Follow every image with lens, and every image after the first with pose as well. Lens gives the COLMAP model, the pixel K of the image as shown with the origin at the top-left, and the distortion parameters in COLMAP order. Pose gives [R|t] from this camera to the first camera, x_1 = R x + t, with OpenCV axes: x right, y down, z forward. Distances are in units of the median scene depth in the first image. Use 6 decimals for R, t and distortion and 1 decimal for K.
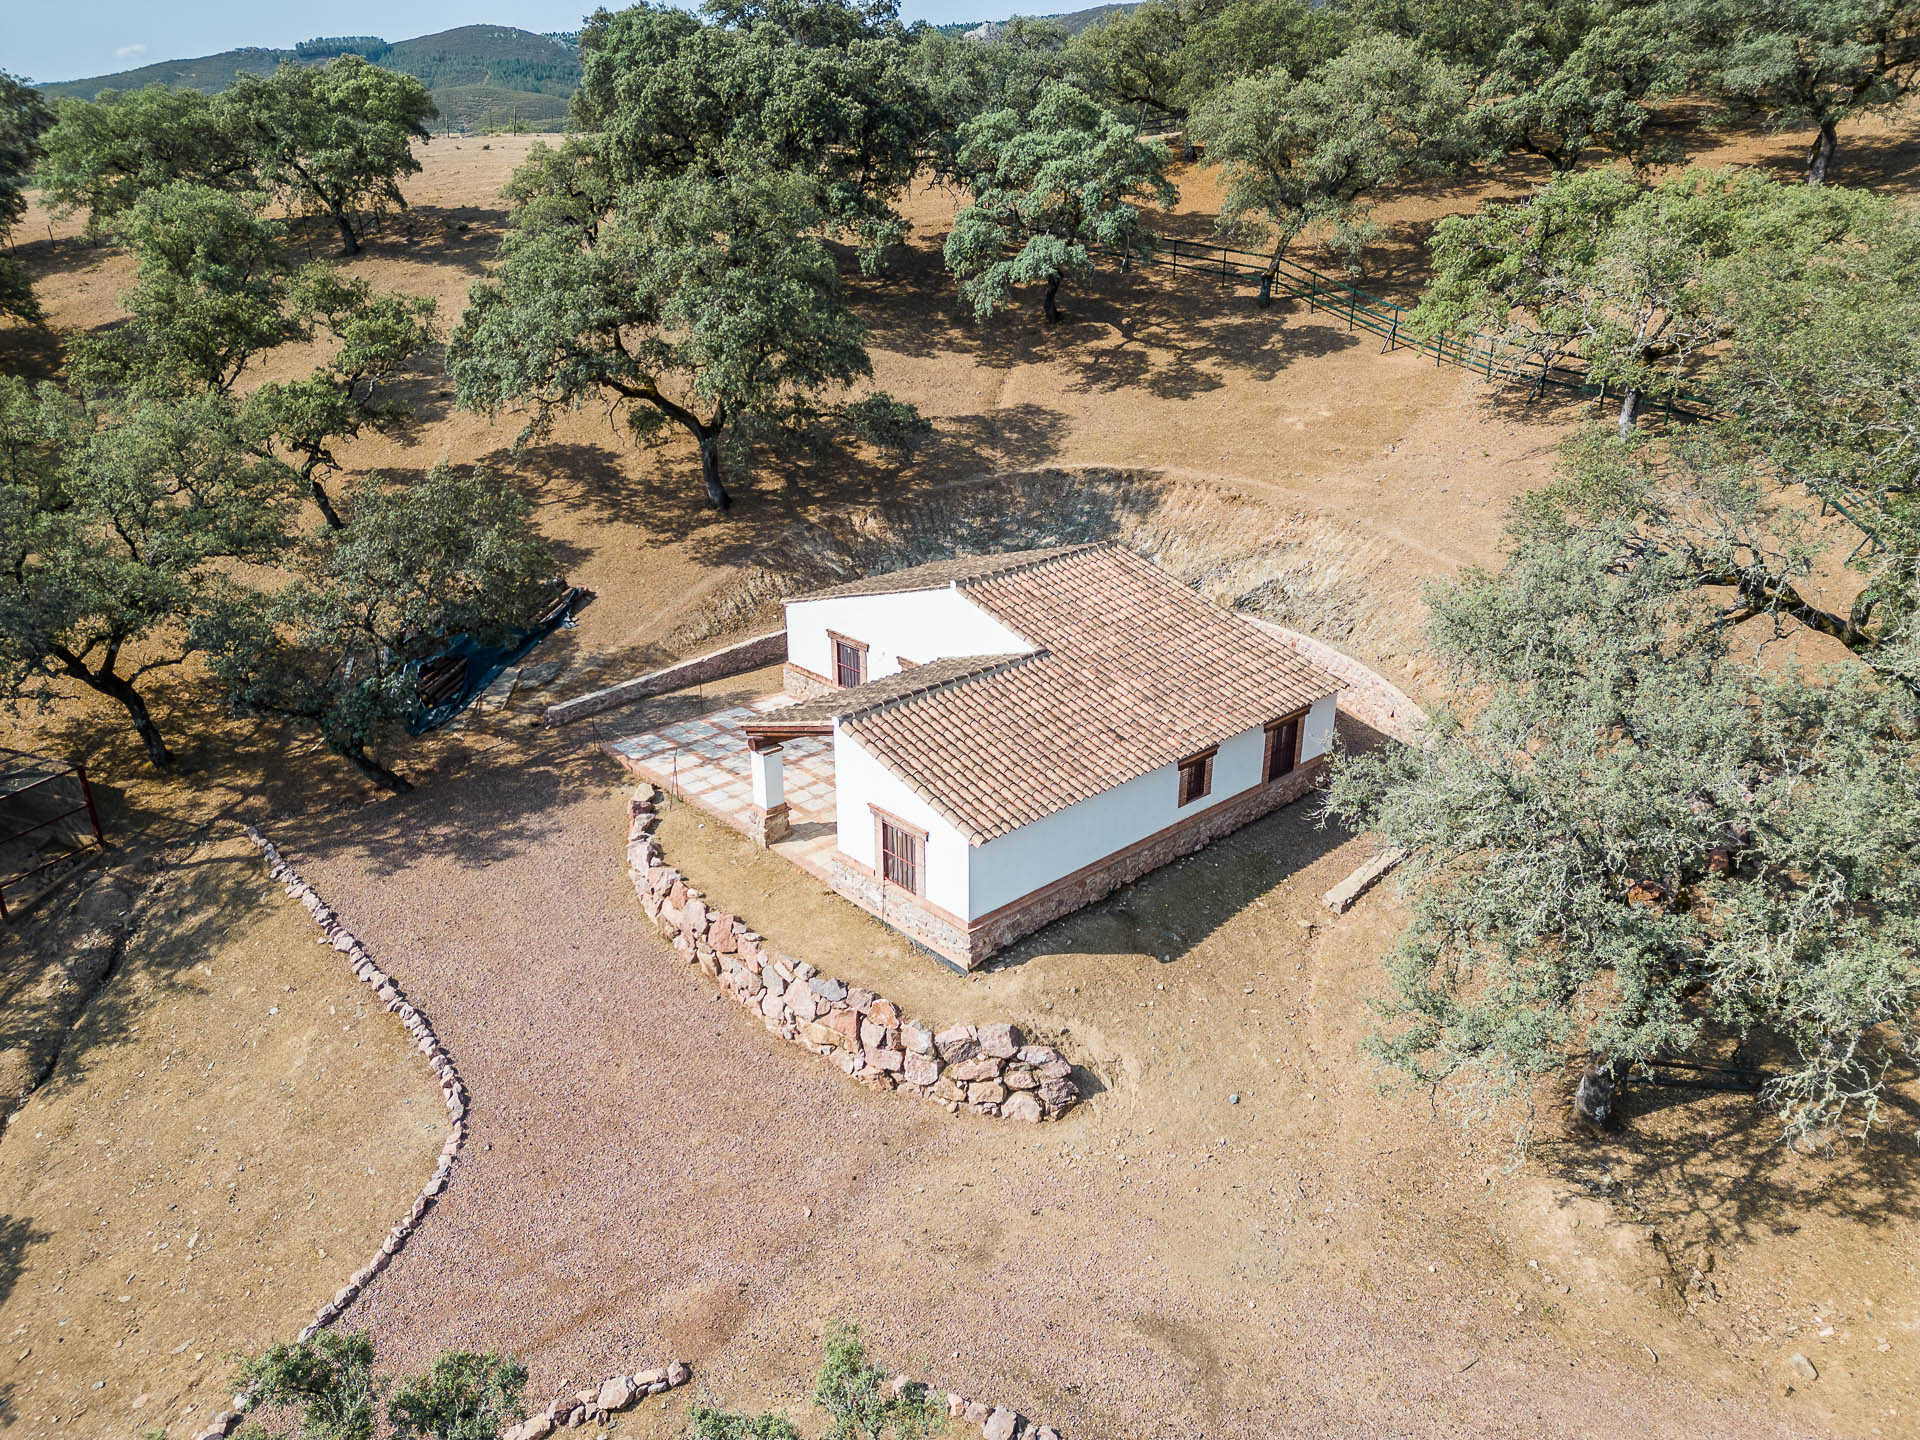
lens RADIAL K [[1353.6, 0, 974.8], [0, 1353.6, 717.5], [0, 0, 1]] dist [0.073520, -0.056469]
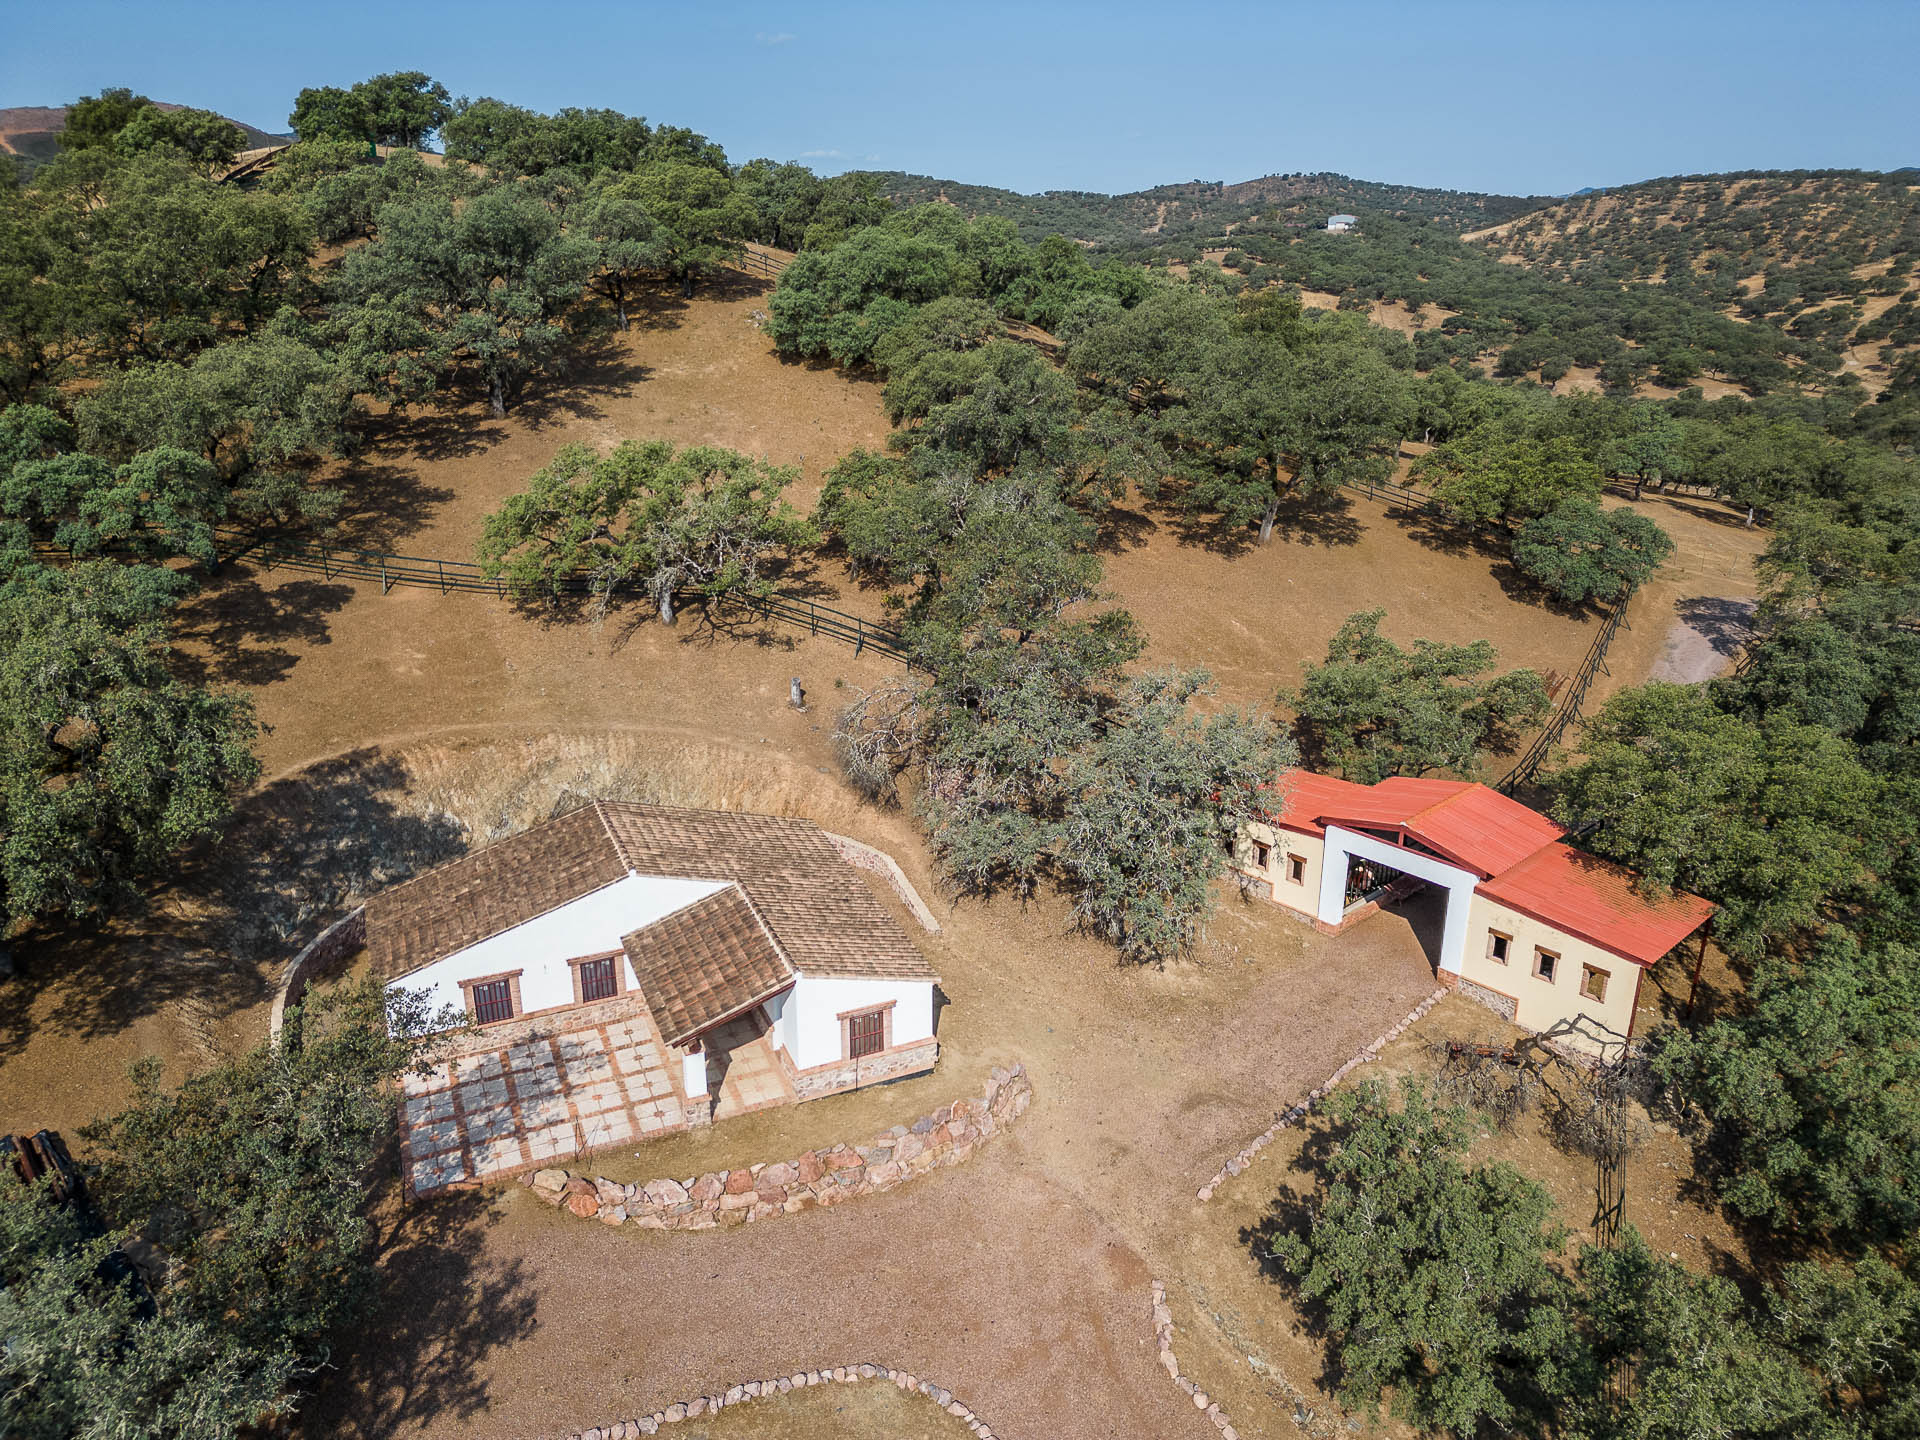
lens RADIAL K [[1353.6, 0, 955.4], [0, 1353.6, 716.0], [0, 0, 1]] dist [0.073520, -0.056469]
pose [[0.321152, -0.318737, 0.891778, -0.724856], [0.354647, 0.913616, 0.198825, -0.274317], [-0.878115, 0.252414, 0.406449, 0.158931]]
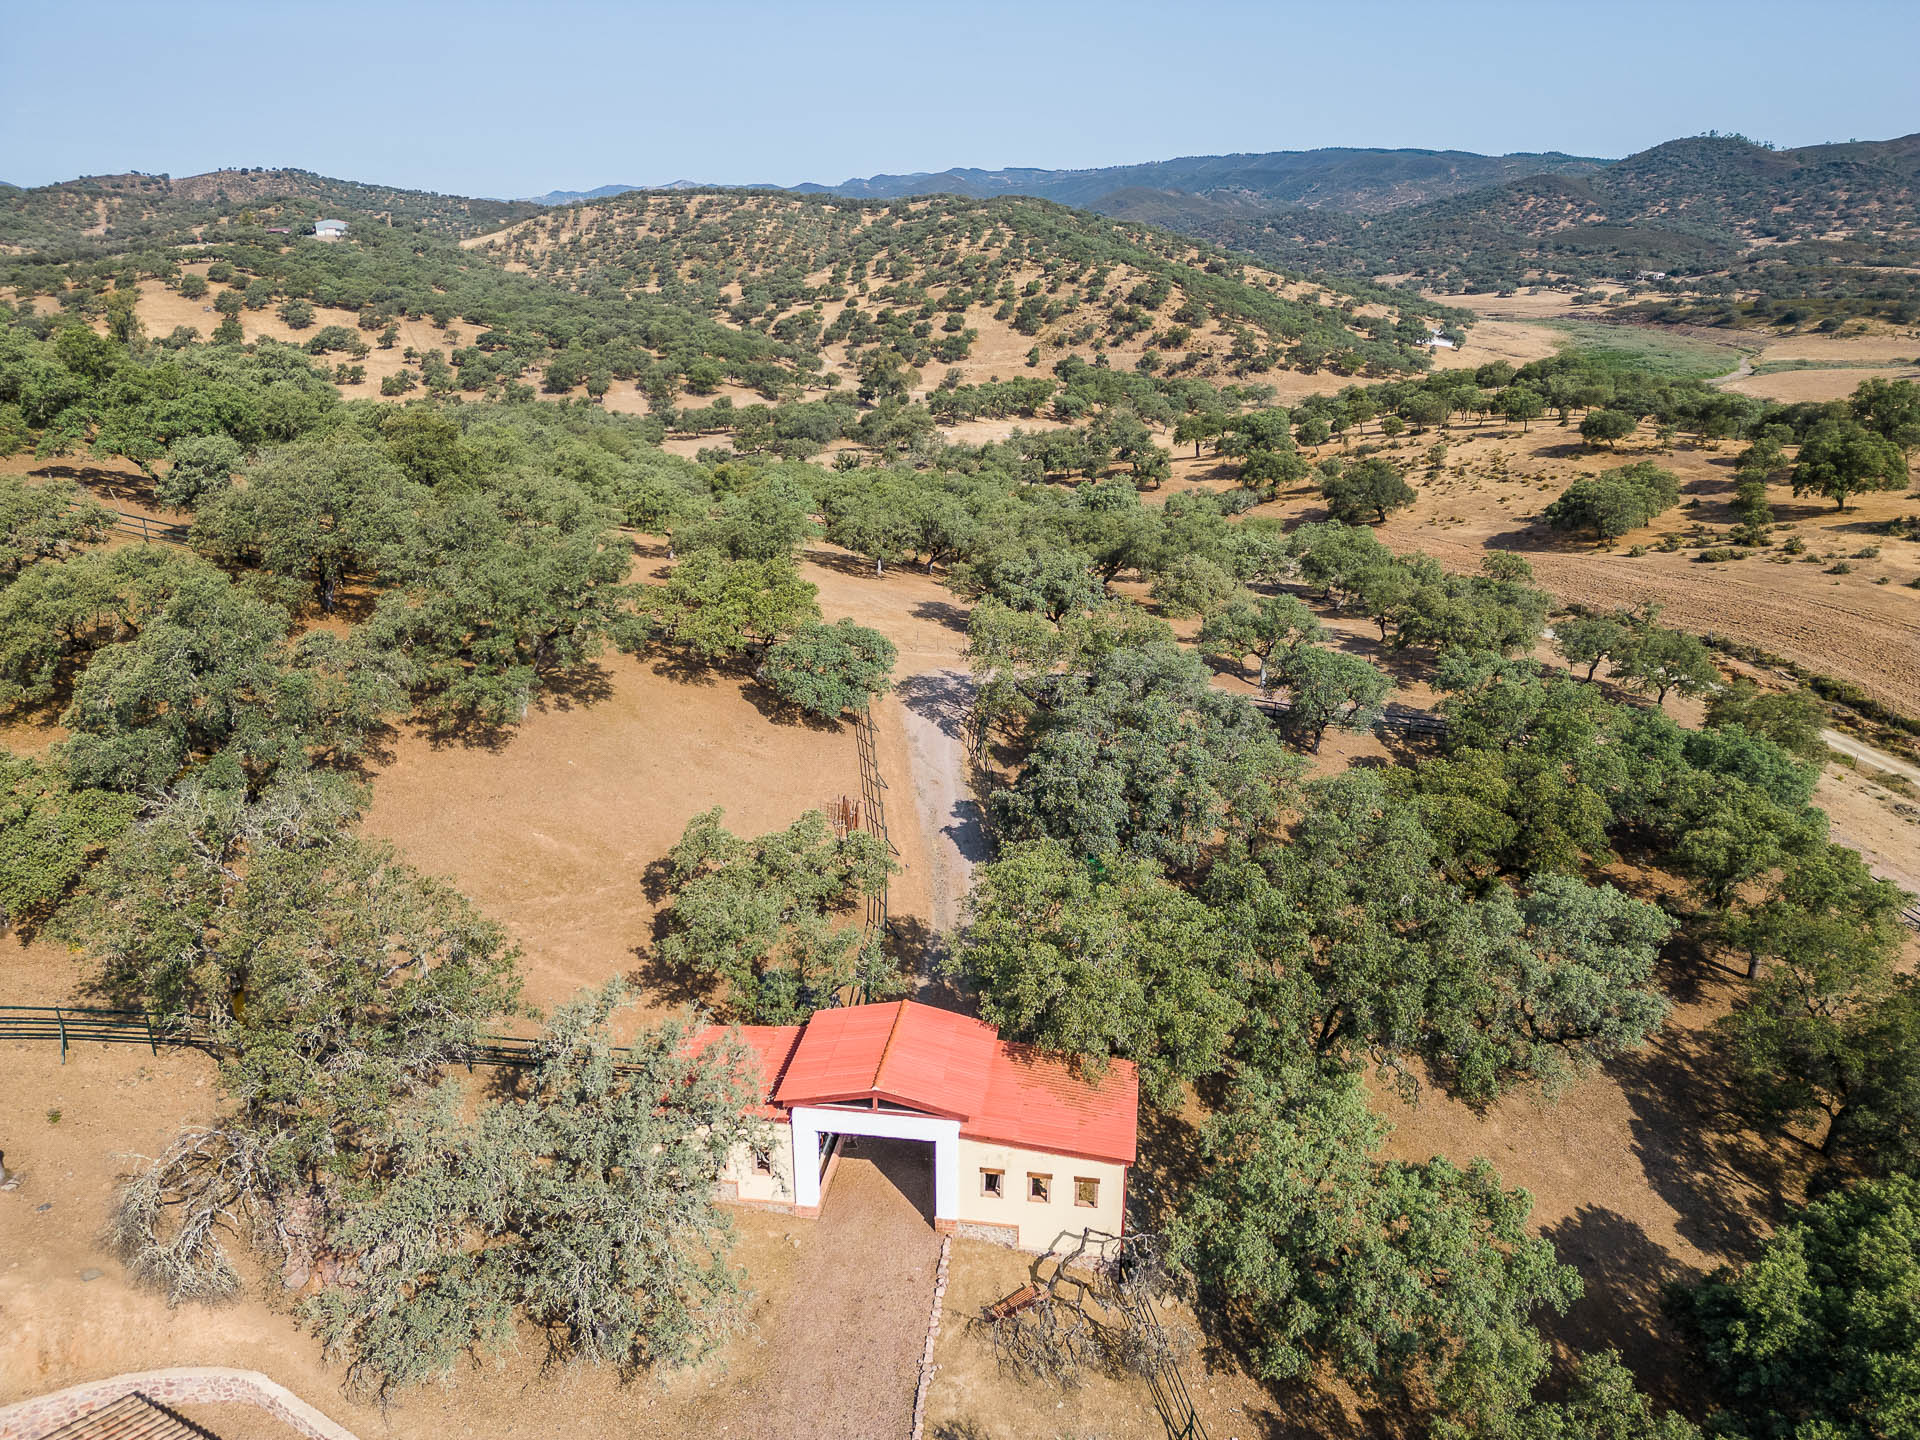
lens RADIAL K [[1353.6, 0, 954.8], [0, 1353.6, 726.8], [0, 0, 1]] dist [0.073520, -0.056469]
pose [[-0.334644, -0.323745, 0.884987, -0.520367], [0.355266, 0.826494, 0.436686, -0.484490], [-0.872811, 0.460540, -0.161566, 0.286290]]
